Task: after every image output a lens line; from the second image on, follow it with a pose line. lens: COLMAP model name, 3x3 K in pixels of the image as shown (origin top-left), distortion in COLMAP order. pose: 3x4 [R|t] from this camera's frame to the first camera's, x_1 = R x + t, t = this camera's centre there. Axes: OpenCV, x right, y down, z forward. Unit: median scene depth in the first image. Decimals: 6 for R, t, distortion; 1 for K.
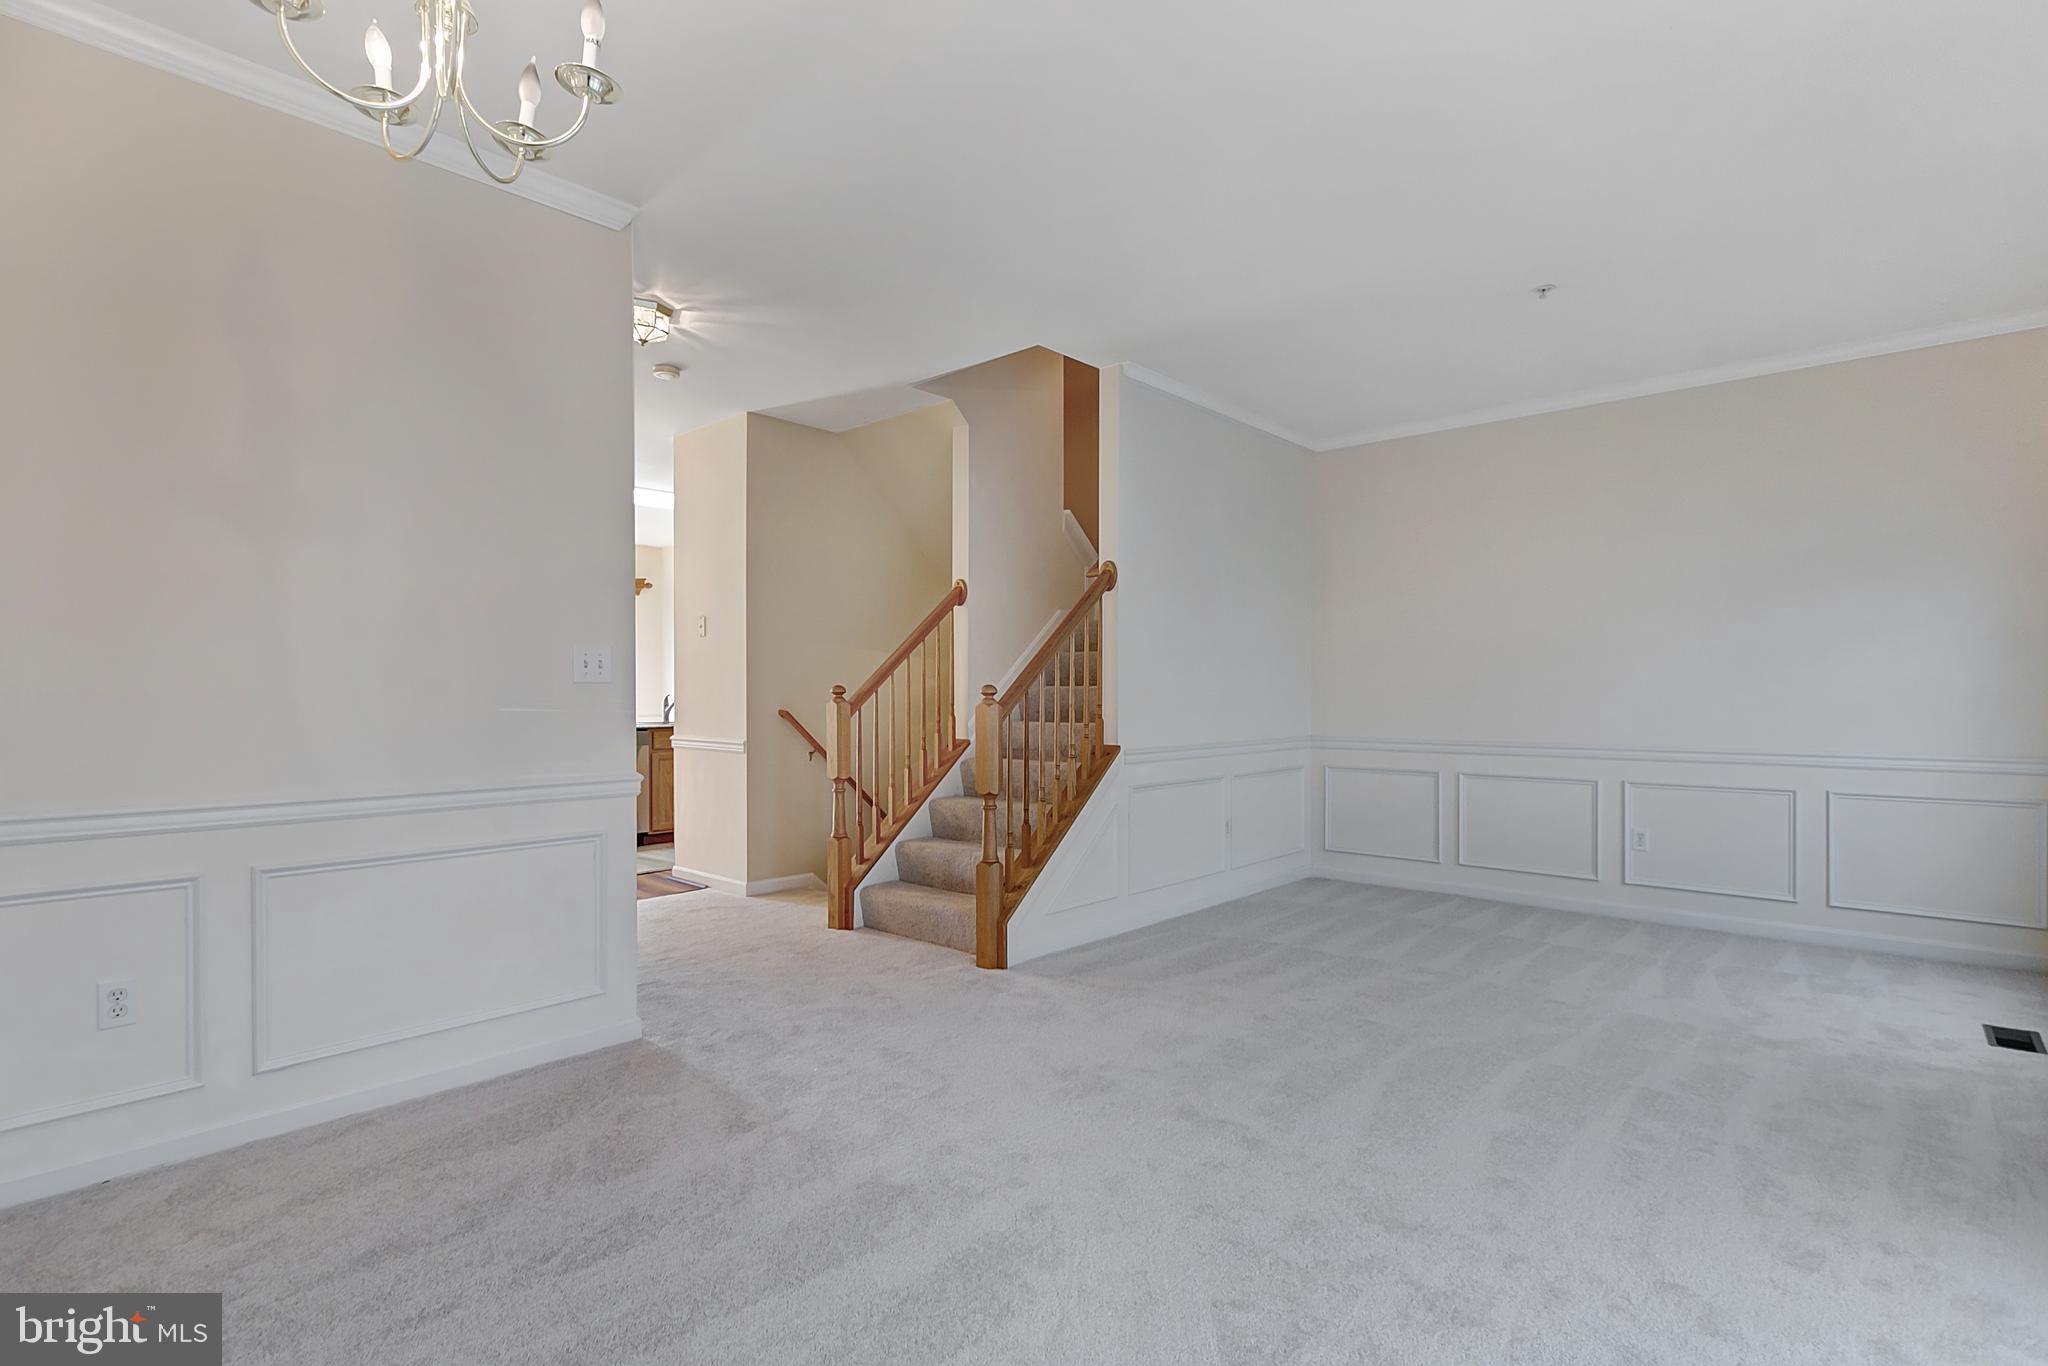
lens RADIAL K [[975.4, 0, 1010.6], [0, 975.4, 682.3], [0, 0, 1]] dist [0.000571, 0.000505]
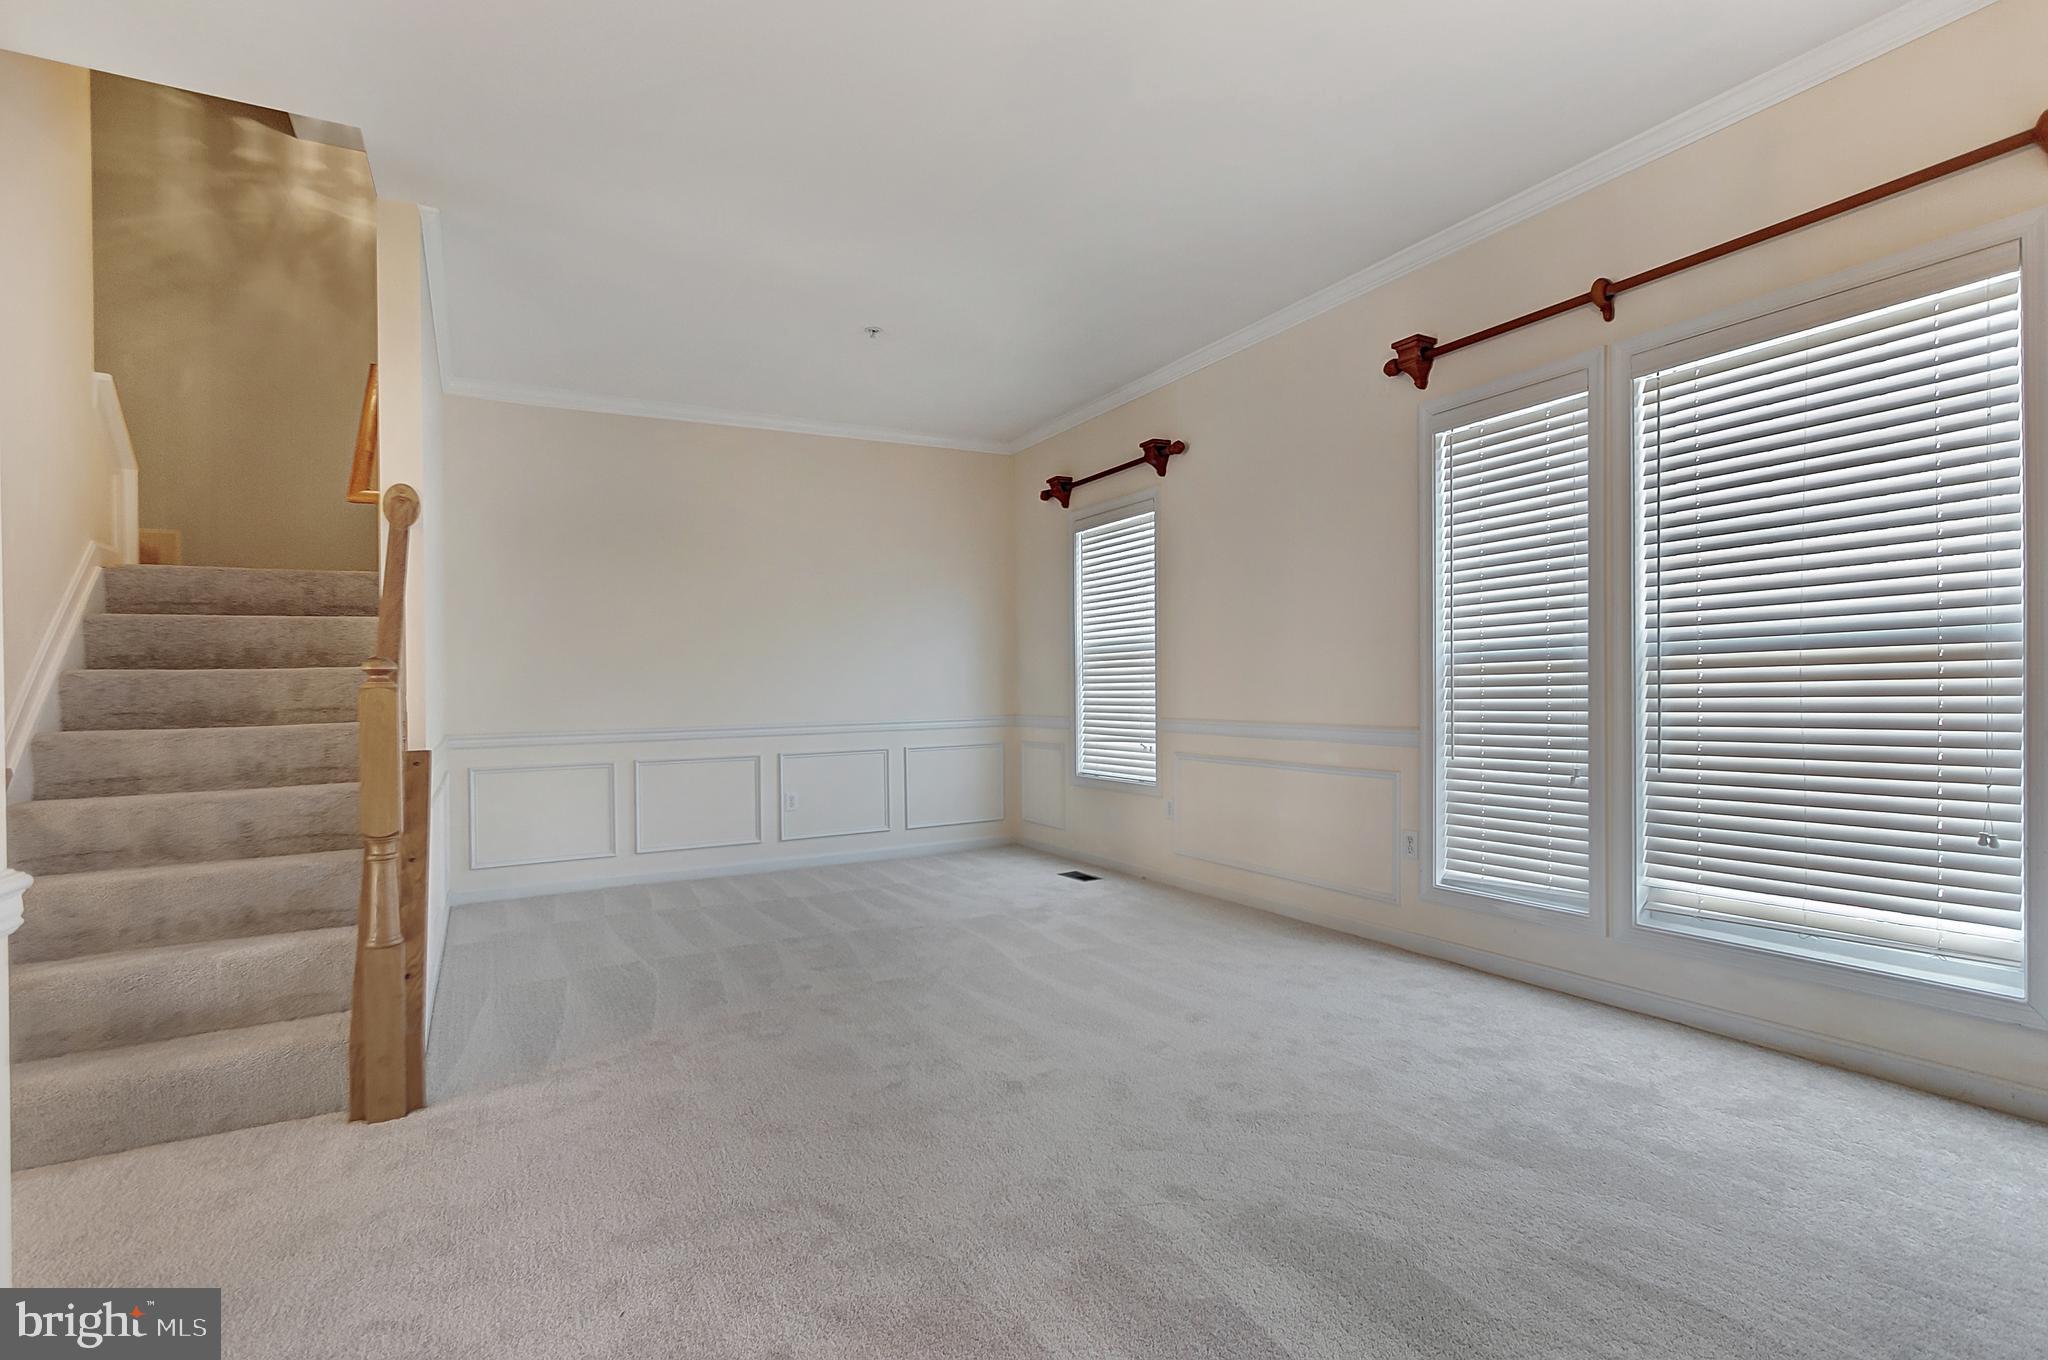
lens RADIAL K [[975.4, 0, 1010.6], [0, 975.4, 679.3], [0, 0, 1]] dist [0.000571, 0.000505]
pose [[0.325034, 0.002306, 0.945699, -0.491128], [0.003852, 0.999986, -0.003763, 0.020981], [-0.945694, 0.004866, 0.325021, 0.439626]]
